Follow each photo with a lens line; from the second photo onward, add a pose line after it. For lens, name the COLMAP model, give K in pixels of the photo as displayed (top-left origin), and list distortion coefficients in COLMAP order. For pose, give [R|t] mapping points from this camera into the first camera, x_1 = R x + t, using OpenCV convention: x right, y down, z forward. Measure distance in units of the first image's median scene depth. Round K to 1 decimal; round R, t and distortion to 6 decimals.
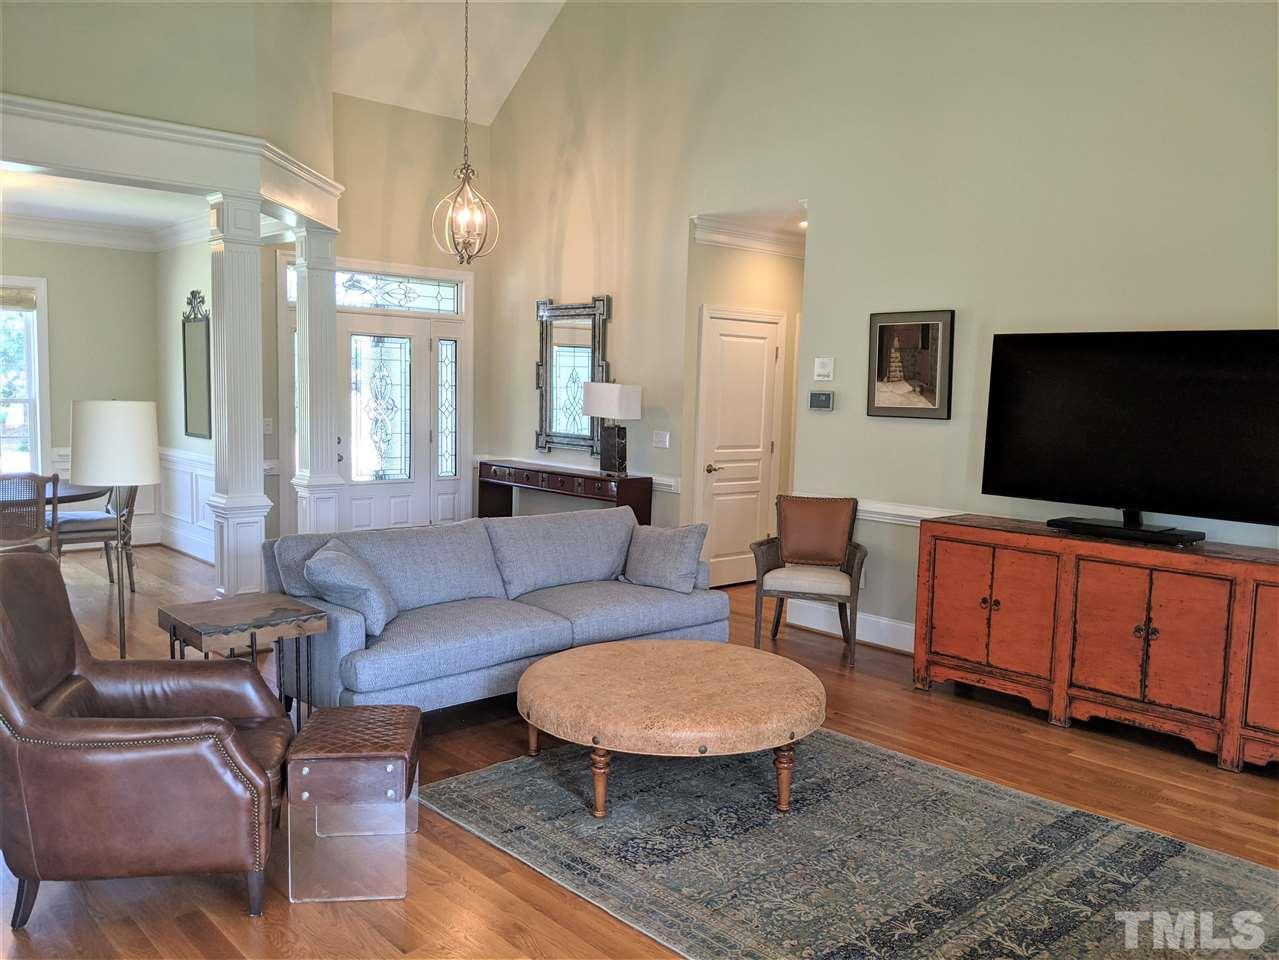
lens RADIAL K [[1024.5, 0, 639.5], [0, 1024.5, 480.0], [0, 0, 1]] dist [0.089346, -0.177490]
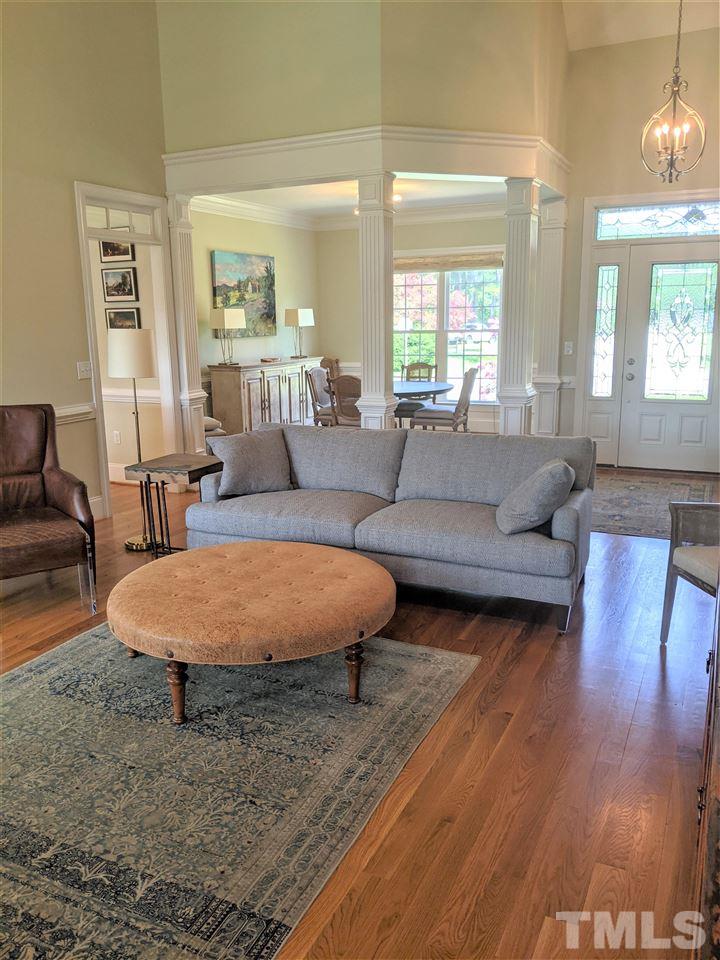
lens RADIAL K [[768.9, 0, 345.8], [0, 768.9, 477.7], [0, 0, 1]] dist [0.089346, -0.177490]
pose [[0.367309, 0.160933, -0.916070, 0.690872], [-0.060935, 0.986965, 0.148955, -0.036364], [0.928101, 0.001108, 0.372328, 0.688765]]
